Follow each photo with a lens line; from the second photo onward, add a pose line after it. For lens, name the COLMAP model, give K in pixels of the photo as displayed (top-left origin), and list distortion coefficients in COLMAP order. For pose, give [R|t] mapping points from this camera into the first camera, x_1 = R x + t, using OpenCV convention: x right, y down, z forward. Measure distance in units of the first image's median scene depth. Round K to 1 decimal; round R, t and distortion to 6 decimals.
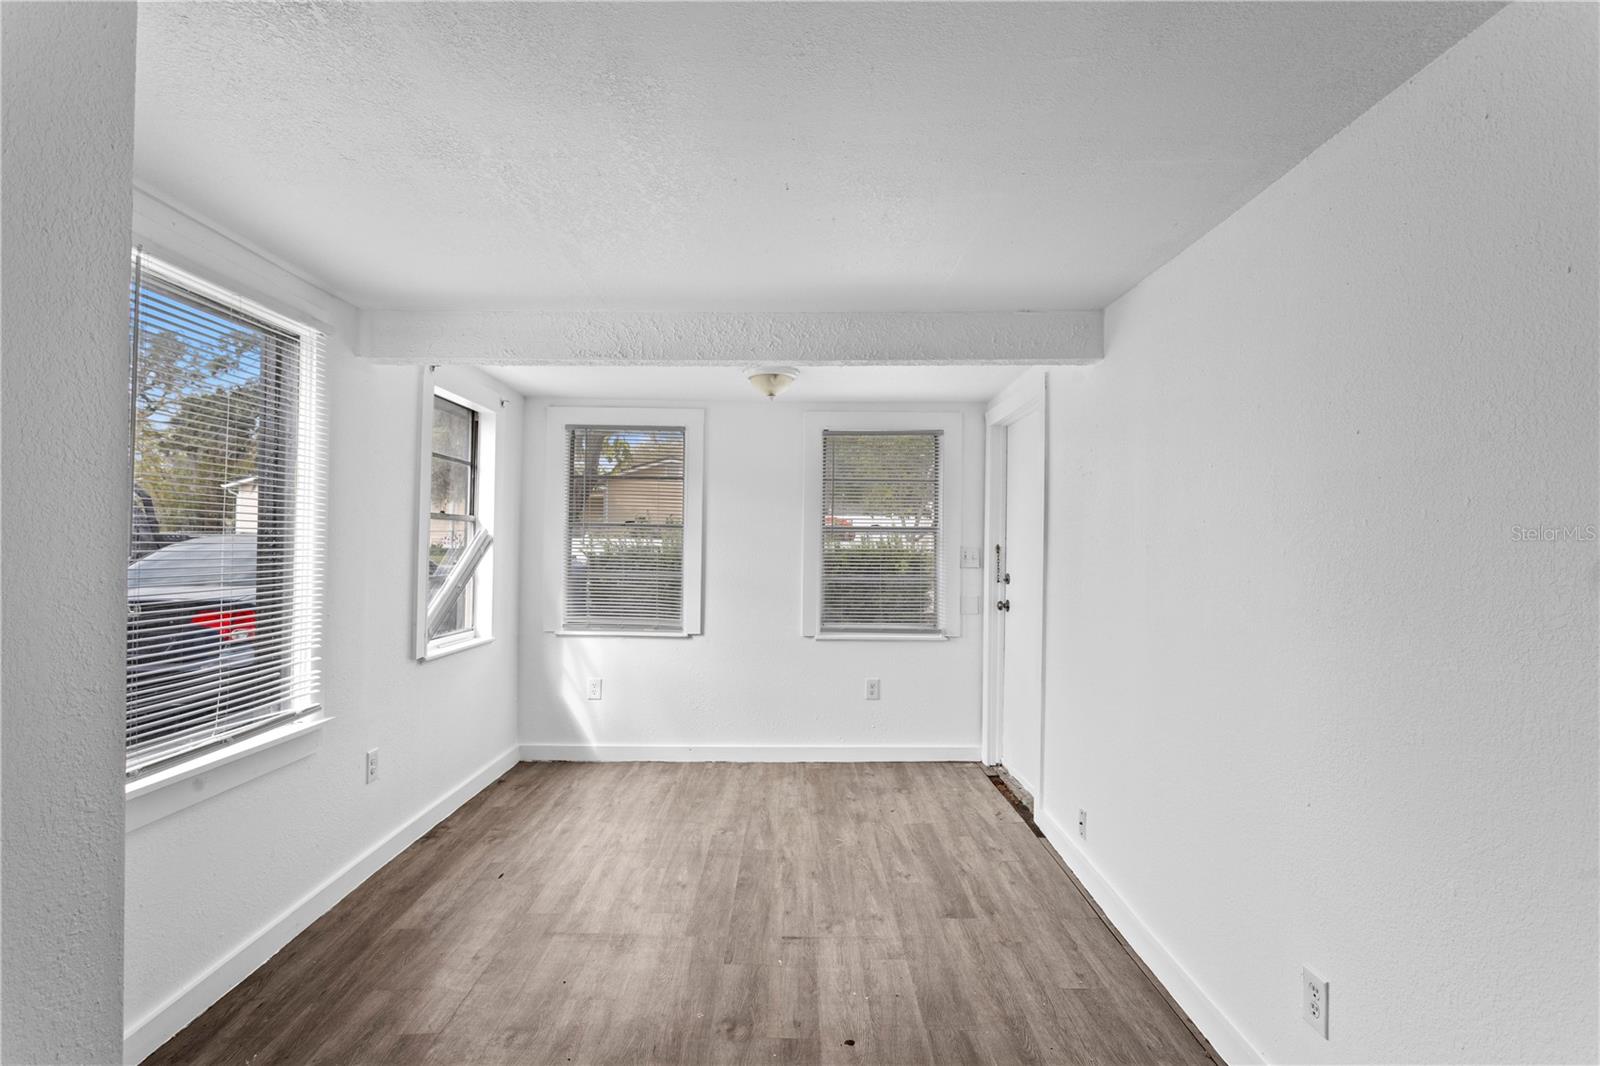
lens RADIAL K [[792.5, 0, 799.0], [0, 792.5, 534.8], [0, 0, 1]] dist [-0.014472, 0.008672]
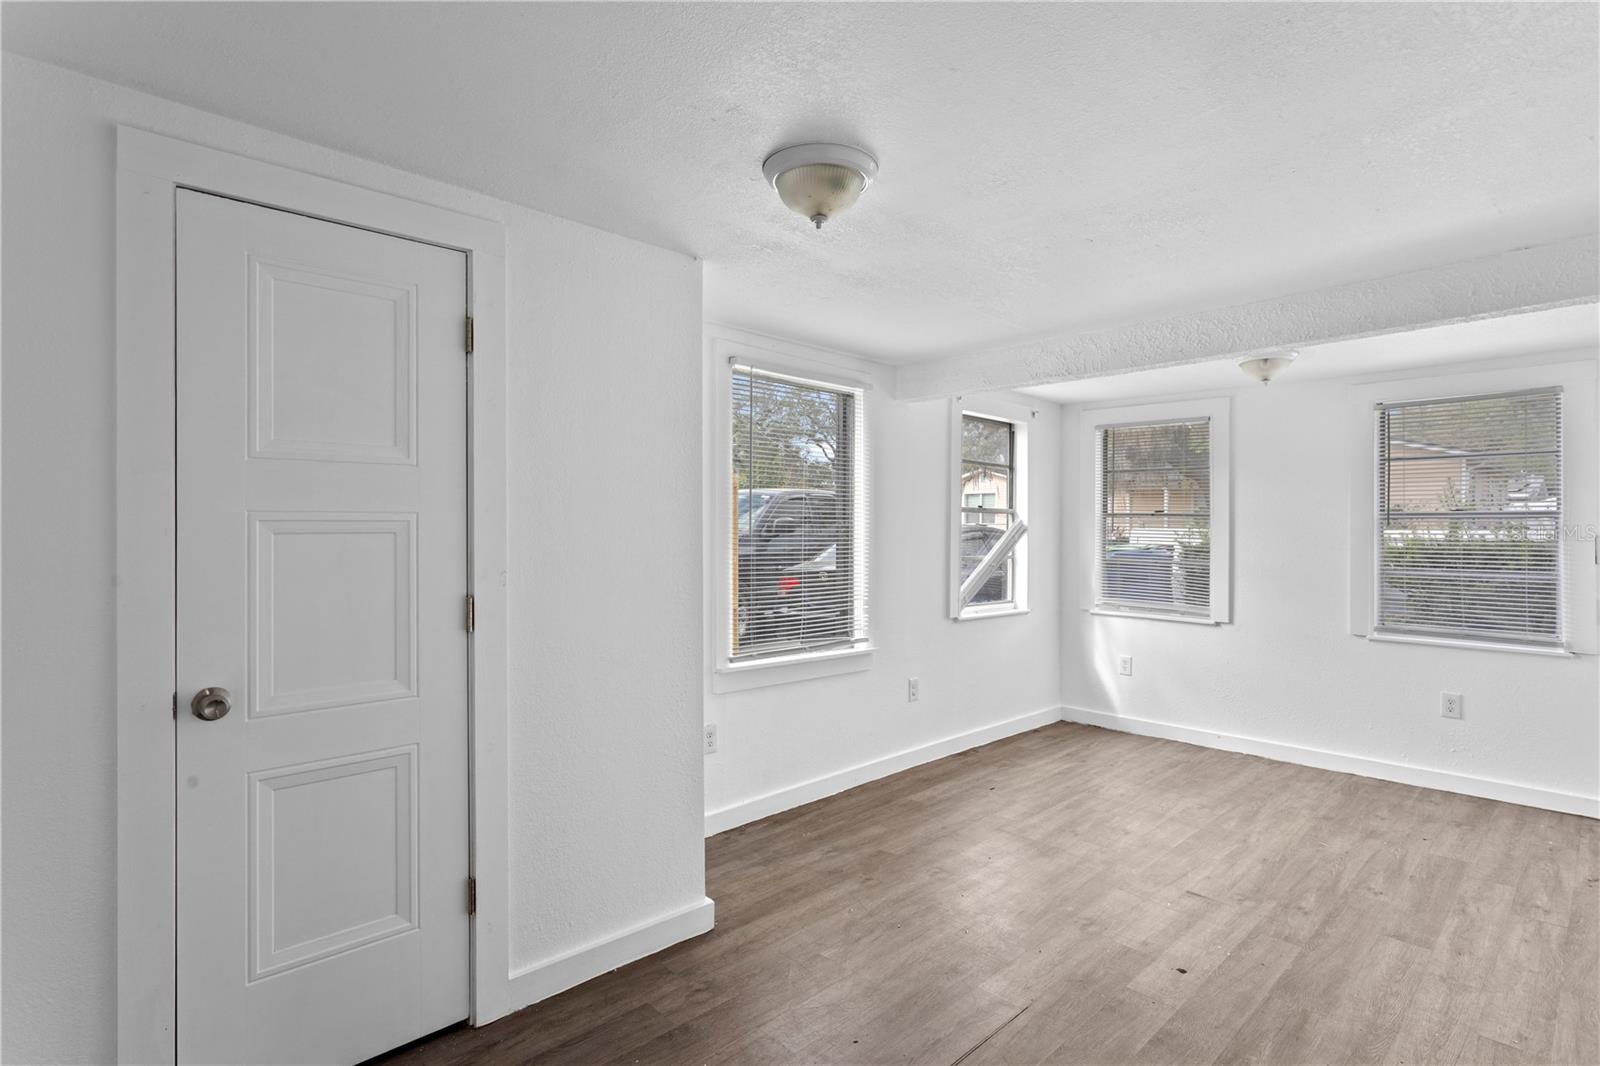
lens RADIAL K [[792.5, 0, 799.0], [0, 792.5, 534.8], [0, 0, 1]] dist [-0.014472, 0.008672]
pose [[0.687467, 0.002249, -0.726212, 0.291583], [0.005525, 0.999950, 0.008326, 0.004379], [0.726195, -0.009736, 0.687420, -0.095946]]
